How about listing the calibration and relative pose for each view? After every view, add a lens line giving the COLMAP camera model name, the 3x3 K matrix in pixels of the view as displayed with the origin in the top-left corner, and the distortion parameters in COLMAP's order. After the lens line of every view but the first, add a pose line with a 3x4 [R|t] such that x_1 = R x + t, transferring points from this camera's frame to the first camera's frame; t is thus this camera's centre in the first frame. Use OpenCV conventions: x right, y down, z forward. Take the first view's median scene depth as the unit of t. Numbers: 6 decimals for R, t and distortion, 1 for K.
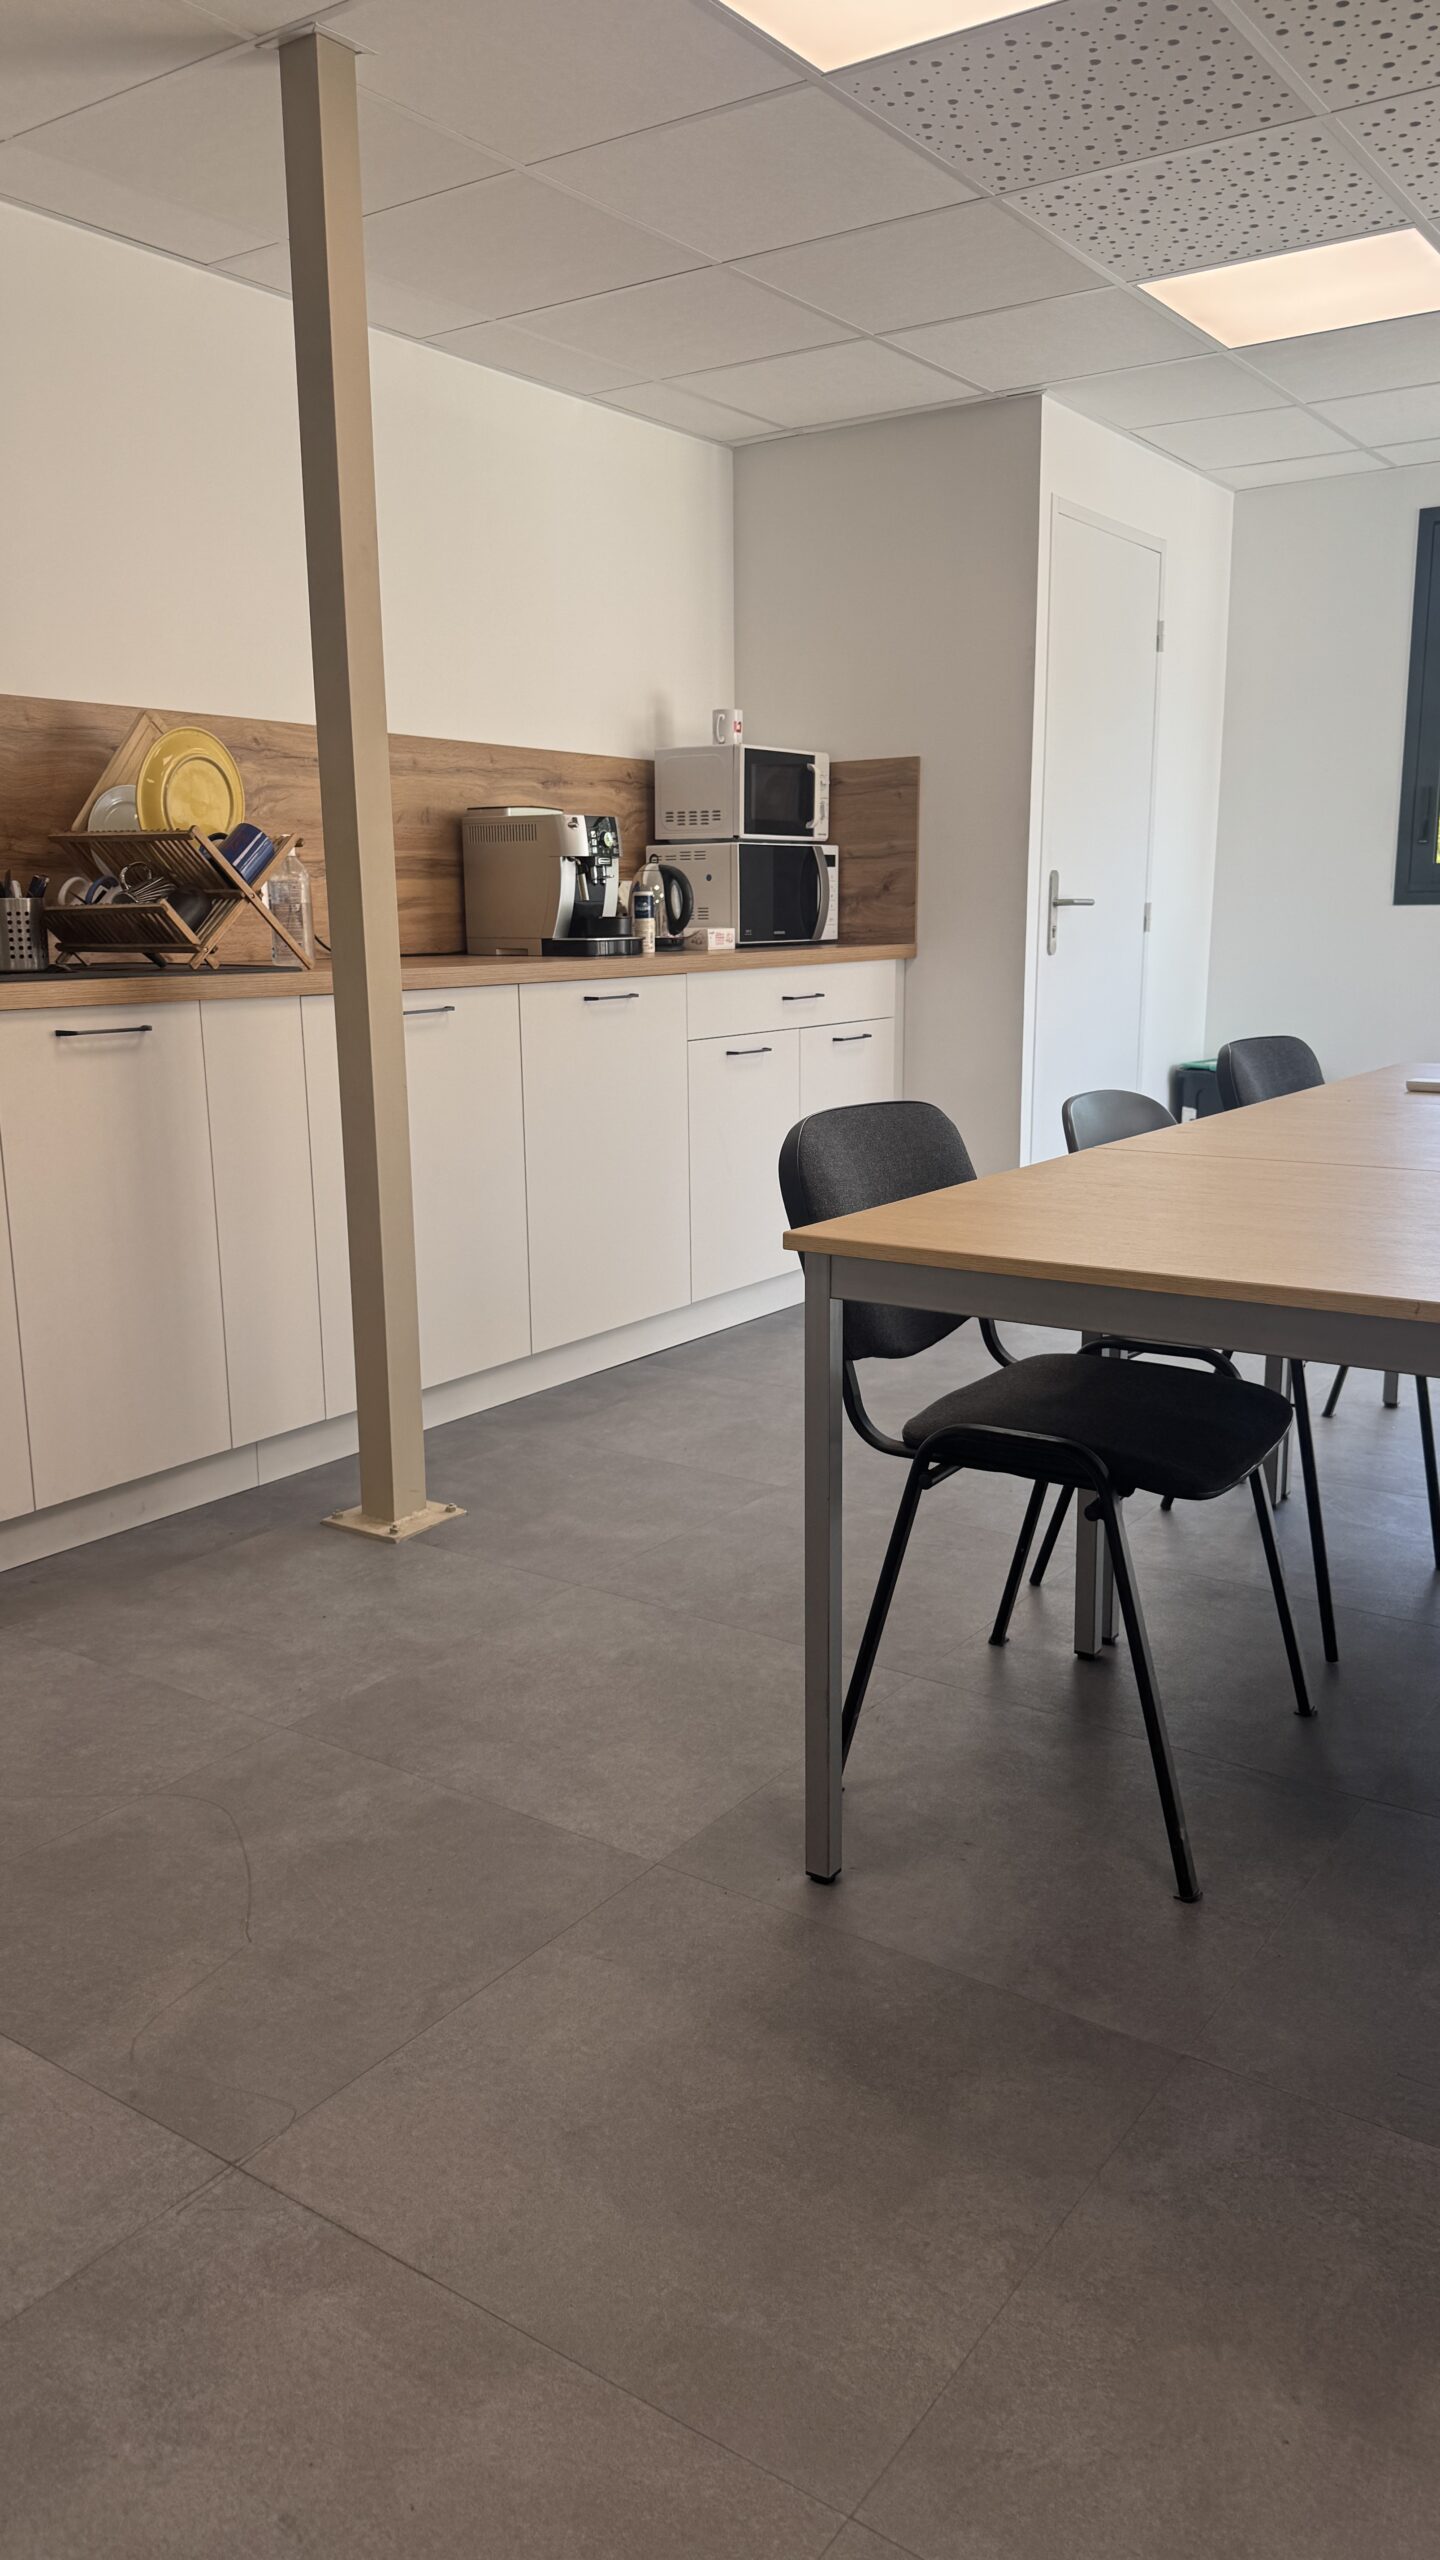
lens RADIAL K [[1792.6, 0, 720.0], [0, 1792.6, 1280.0], [0, 0, 1]] dist [0.125175, -0.132839]
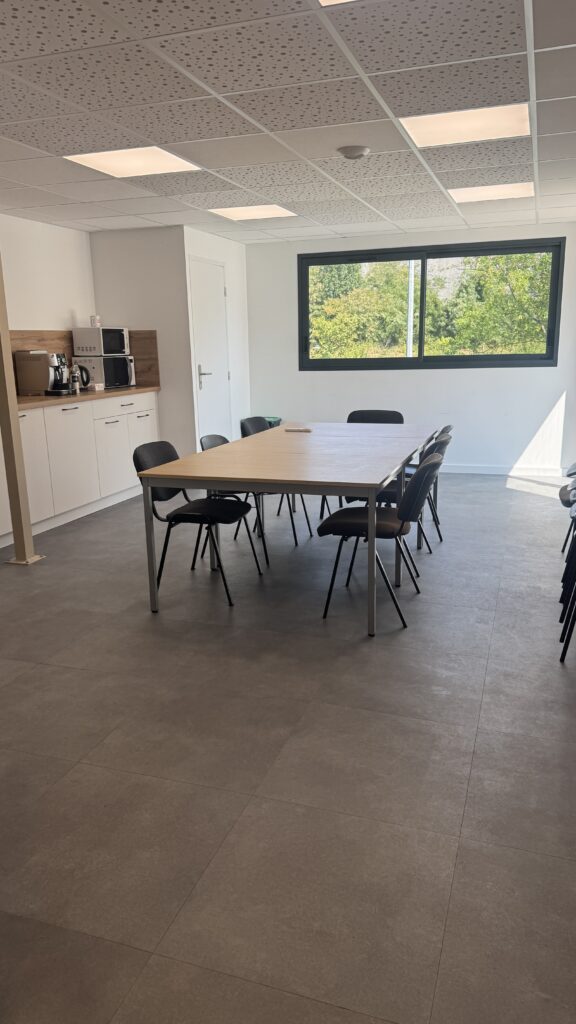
lens RADIAL K [[717.0, 0, 288.0], [0, 717.0, 512.0], [0, 0, 1]] dist [0.125175, -0.132839]
pose [[0.961206, -0.073200, 0.265941, -0.037897], [0.066491, 0.997202, 0.034158, 0.014634], [-0.267697, -0.015151, 0.963384, -0.371543]]
